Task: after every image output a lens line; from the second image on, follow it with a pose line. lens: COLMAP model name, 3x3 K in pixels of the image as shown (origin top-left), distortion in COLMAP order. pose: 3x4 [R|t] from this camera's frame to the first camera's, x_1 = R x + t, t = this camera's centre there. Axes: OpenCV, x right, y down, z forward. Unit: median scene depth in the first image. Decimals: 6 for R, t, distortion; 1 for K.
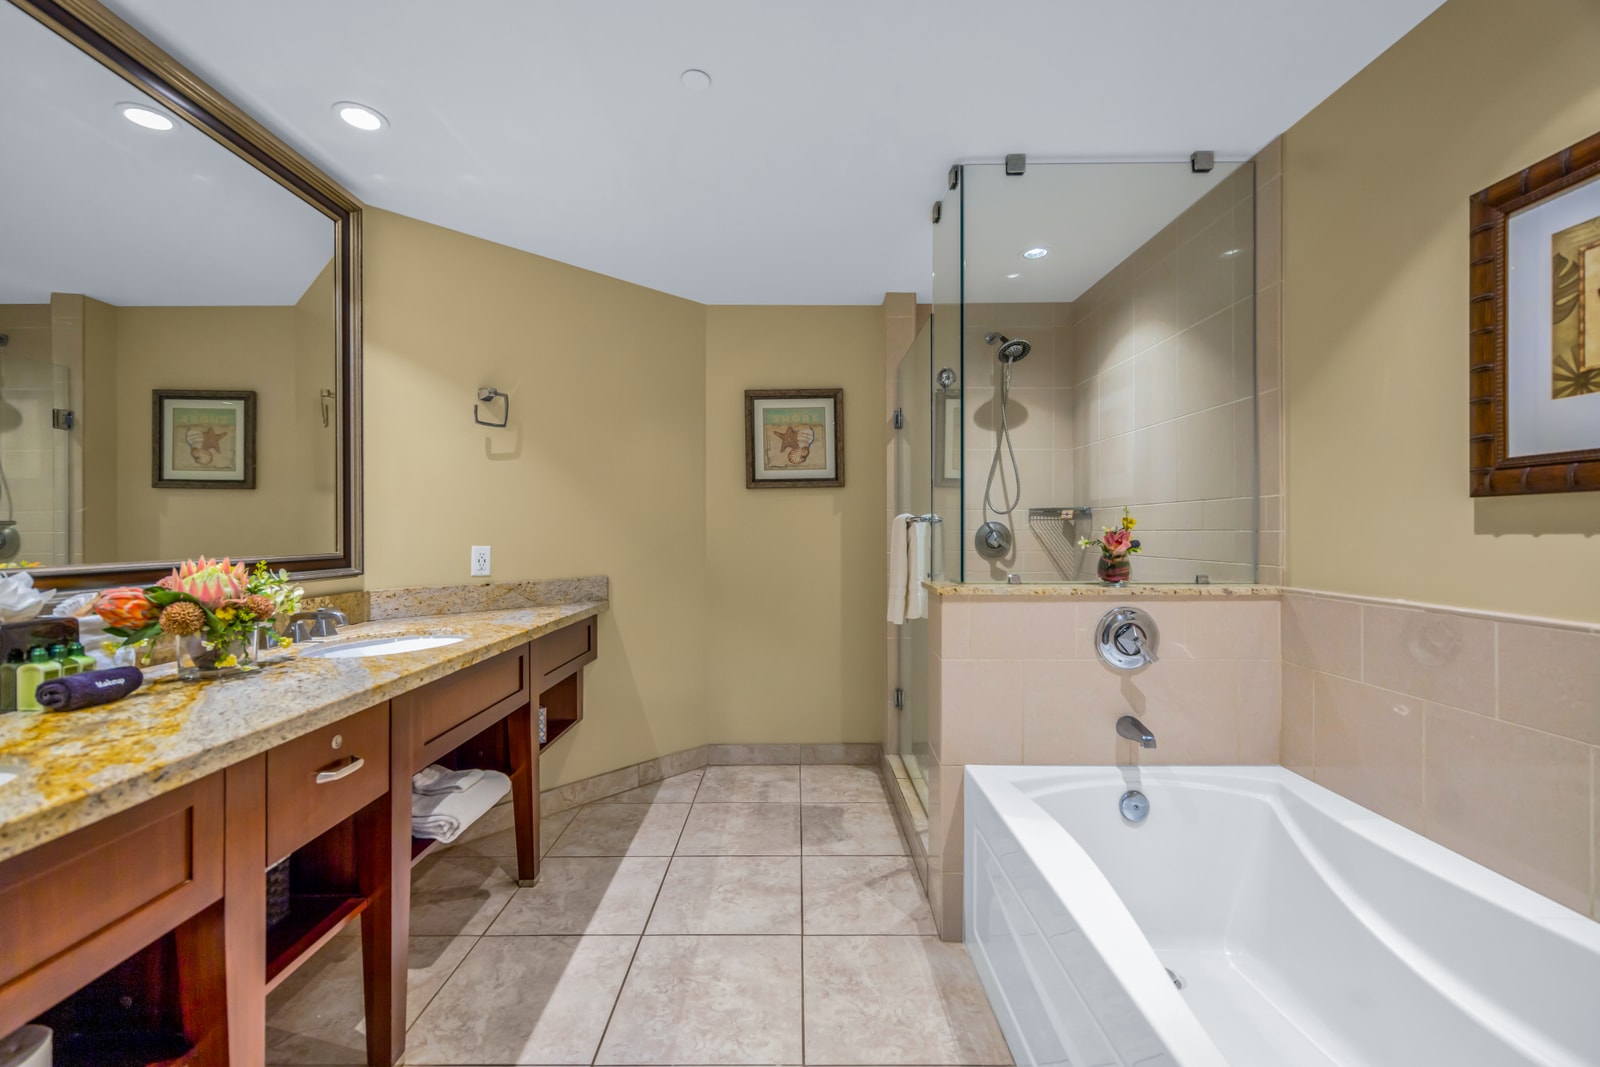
lens RADIAL K [[650.0, 0, 796.2], [0, 650.0, 535.4], [0, 0, 1]] dist [0.000700, 0.000071]
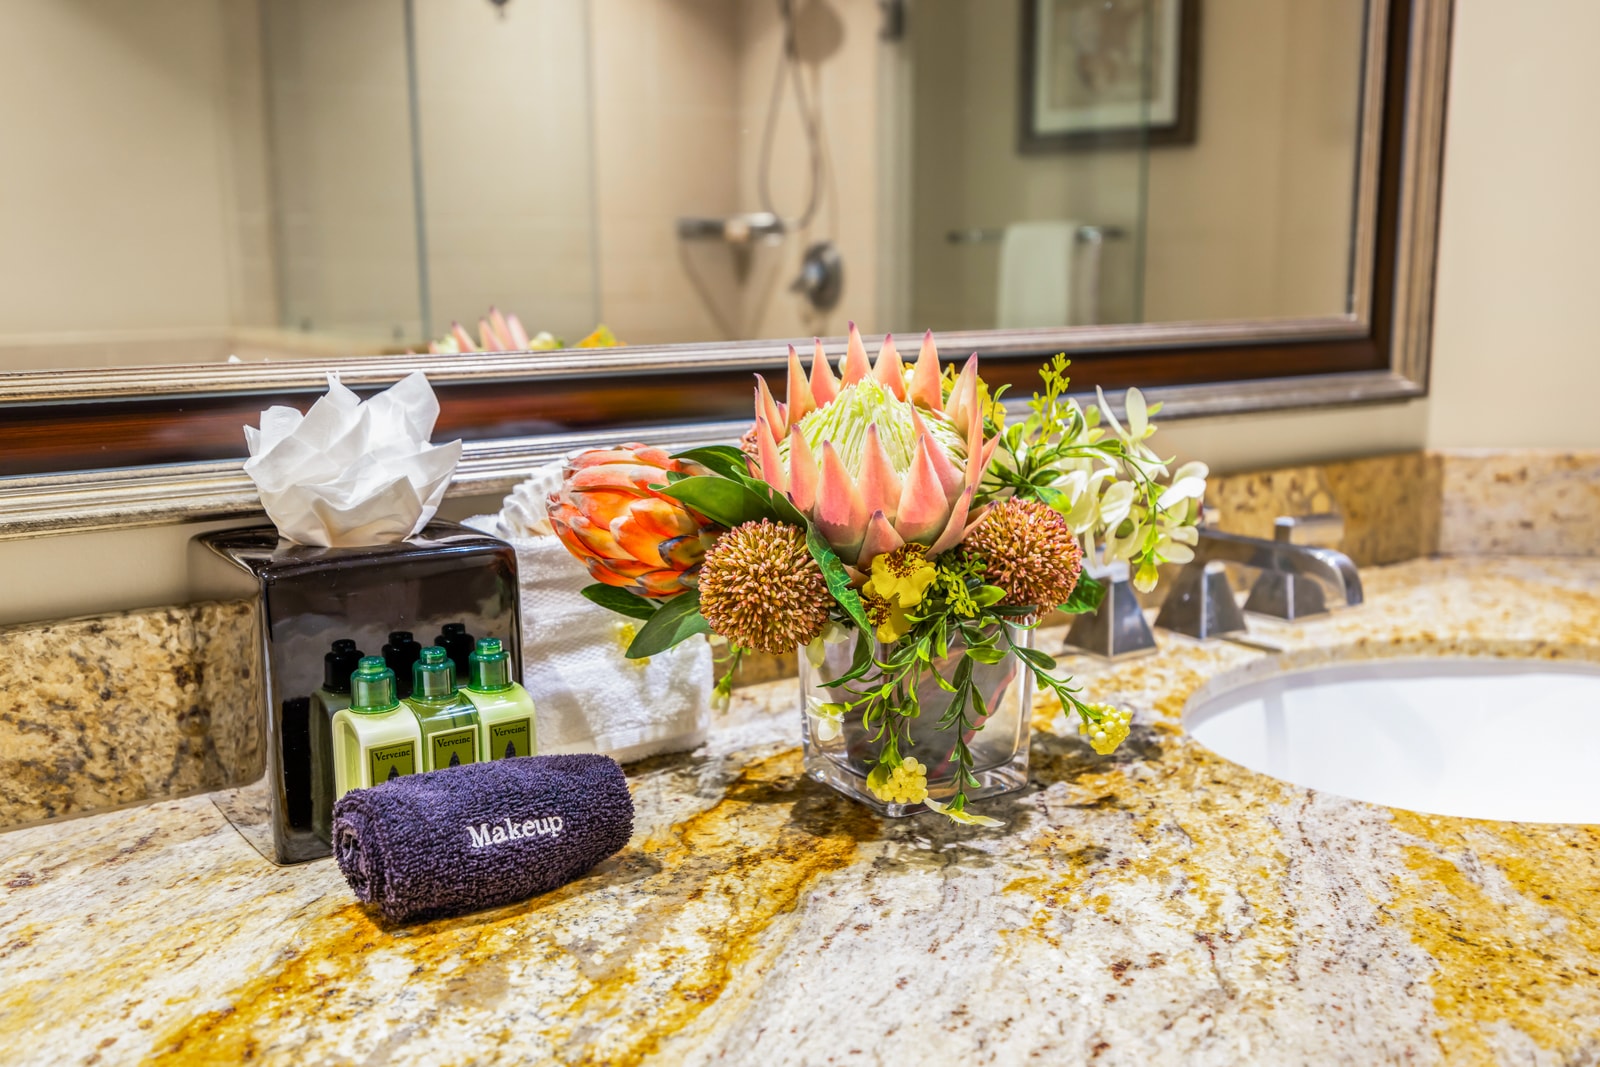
lens RADIAL K [[1528.4, 0, 799.3], [0, 1528.4, 506.7], [0, 0, 1]] dist [0.002079, 0.000913]
pose [[0.562863, 0.127388, -0.816675, -0.420380], [0.000410, 0.988009, 0.154396, 0.007228], [0.826550, -0.087238, 0.556061, 0.622474]]
